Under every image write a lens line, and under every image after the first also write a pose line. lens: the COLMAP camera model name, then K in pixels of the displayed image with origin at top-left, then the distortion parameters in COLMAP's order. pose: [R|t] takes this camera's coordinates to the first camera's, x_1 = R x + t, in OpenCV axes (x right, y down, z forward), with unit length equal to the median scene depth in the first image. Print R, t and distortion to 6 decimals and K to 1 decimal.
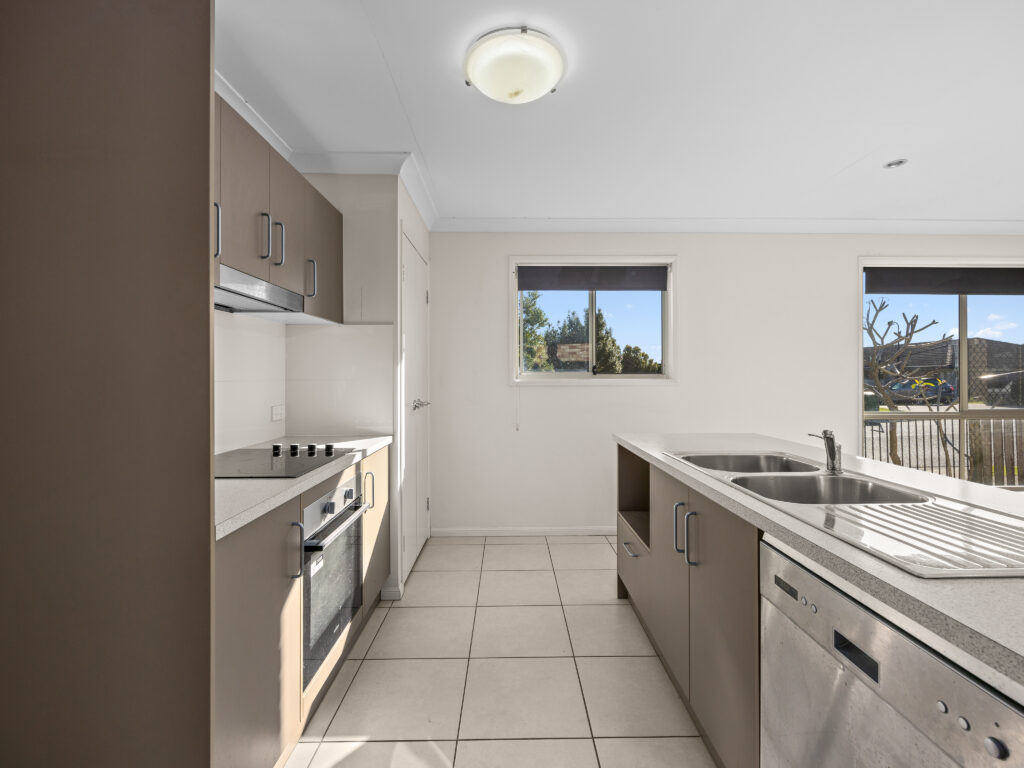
lens RADIAL K [[461.6, 0, 512.0], [0, 461.6, 384.0], [0, 0, 1]] dist [0.001541, 0.000265]
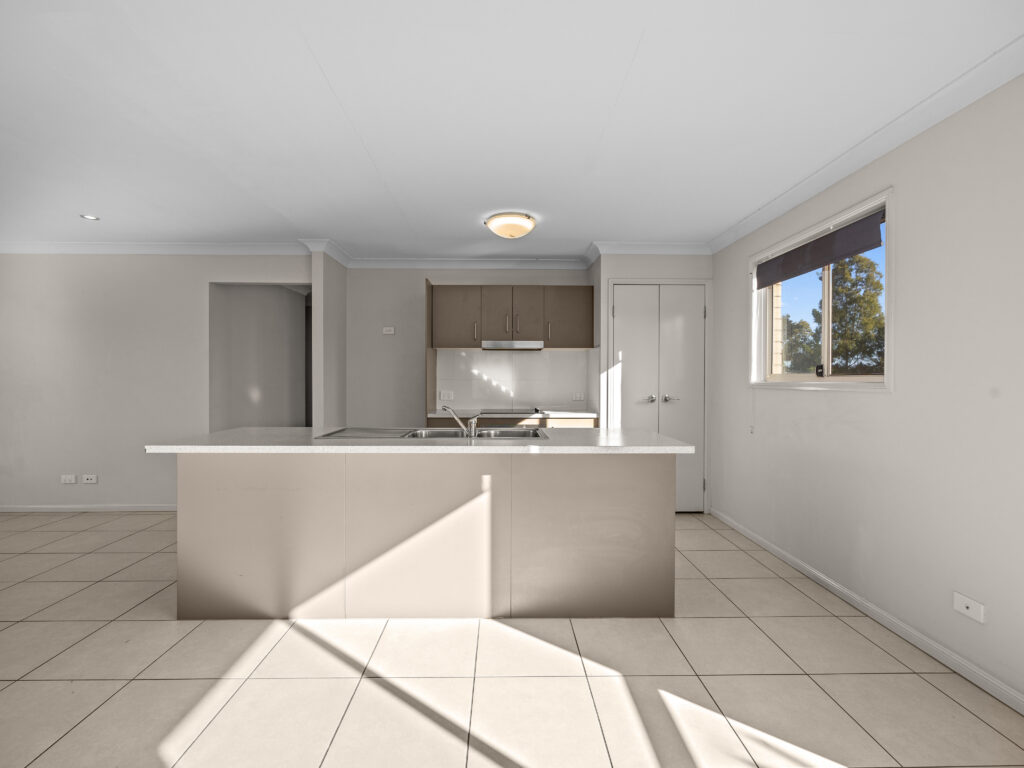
lens RADIAL K [[461.6, 0, 512.0], [0, 461.6, 384.0], [0, 0, 1]] dist [0.001541, 0.000265]
pose [[0.006653, 0.018250, -0.999811, 0.991150], [-0.017902, 0.999675, 0.018129, -0.012719], [0.999818, 0.017778, 0.006977, 0.480548]]
